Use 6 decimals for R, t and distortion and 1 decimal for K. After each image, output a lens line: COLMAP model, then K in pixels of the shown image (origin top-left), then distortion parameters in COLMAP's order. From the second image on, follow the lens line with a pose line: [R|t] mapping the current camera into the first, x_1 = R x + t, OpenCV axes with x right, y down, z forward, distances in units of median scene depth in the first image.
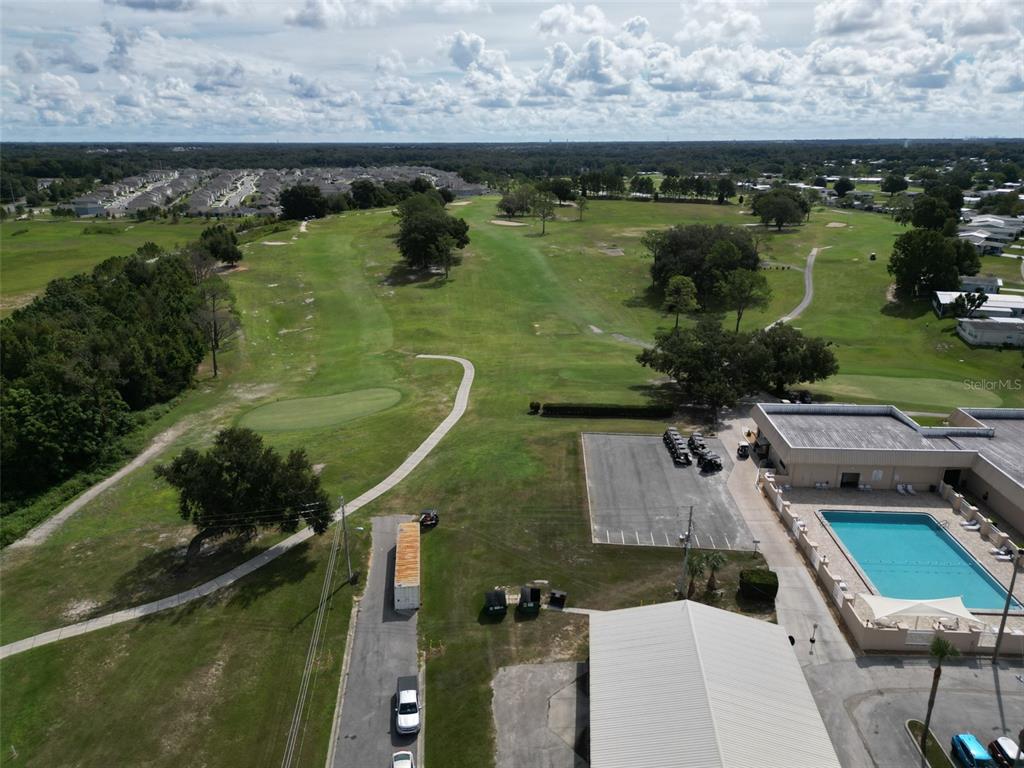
lens RADIAL K [[712.7, 0, 508.1], [0, 712.7, 379.1], [0, 0, 1]] dist [0.056904, -0.052037]
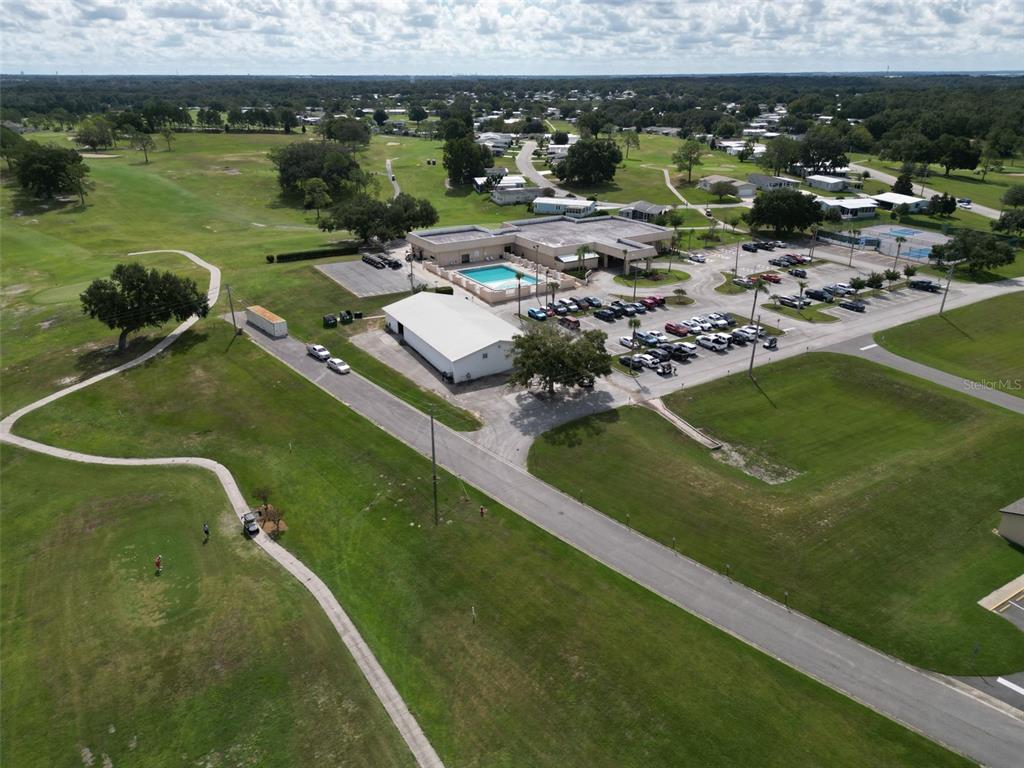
lens RADIAL K [[712.7, 0, 508.1], [0, 712.7, 379.1], [0, 0, 1]] dist [0.056904, -0.052037]
pose [[0.819926, -0.222635, 0.527403, -0.358995], [0.180552, 0.974827, 0.130815, 0.159889], [-0.543251, -0.012035, 0.839484, -0.469643]]
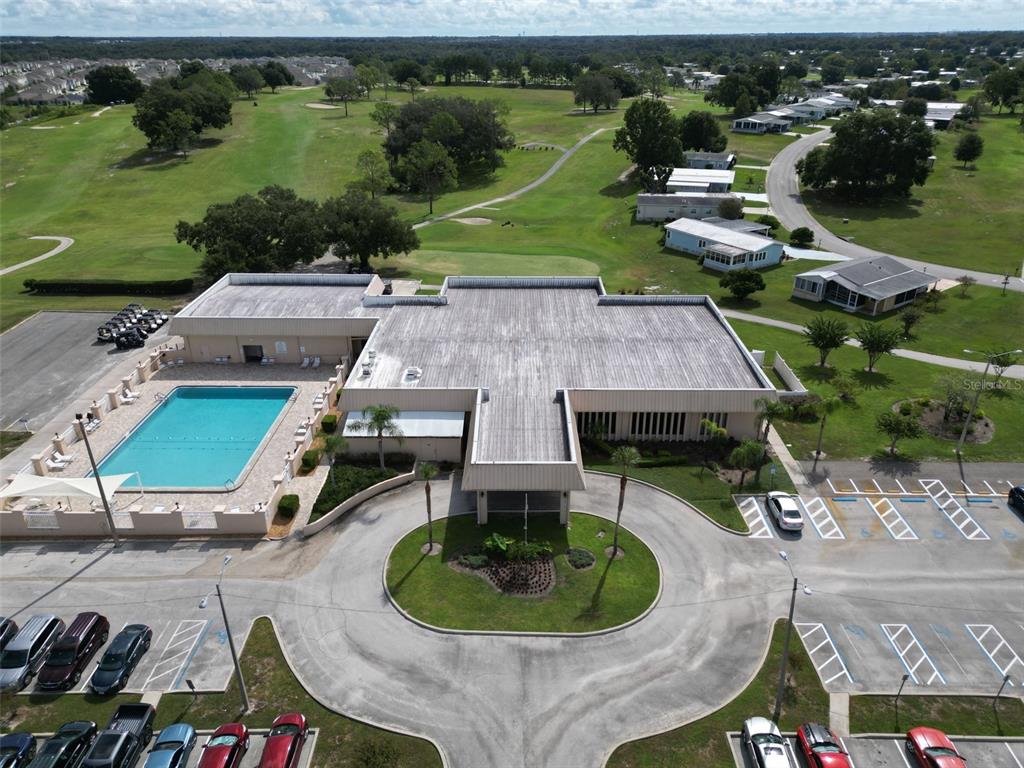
lens RADIAL K [[712.7, 0, 508.1], [0, 712.7, 379.1], [0, 0, 1]] dist [0.056904, -0.052037]
pose [[0.999221, -0.017262, 0.035491, 0.536695], [0.012726, 0.992167, 0.124270, 0.046761], [-0.037358, -0.123722, 0.991613, 0.081051]]
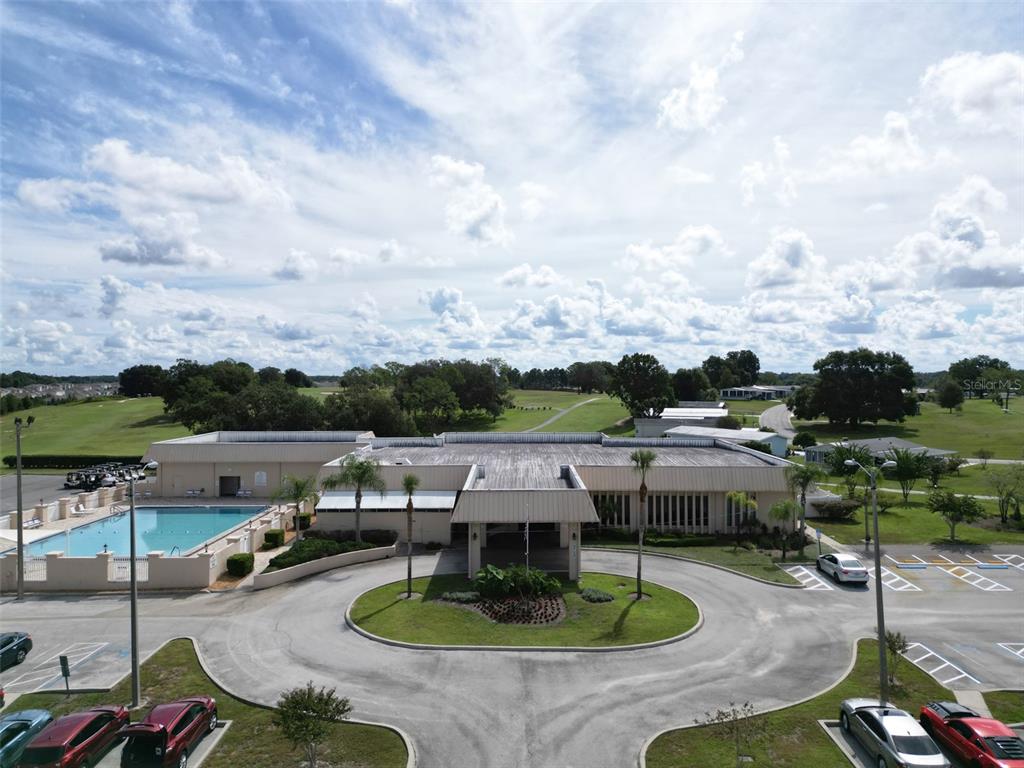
lens RADIAL K [[712.7, 0, 508.1], [0, 712.7, 379.1], [0, 0, 1]] dist [0.056904, -0.052037]
pose [[0.999253, 0.002815, 0.038550, 0.537750], [0.009498, 0.948884, -0.315482, 0.201744], [-0.037468, 0.315612, 0.948148, 0.131251]]
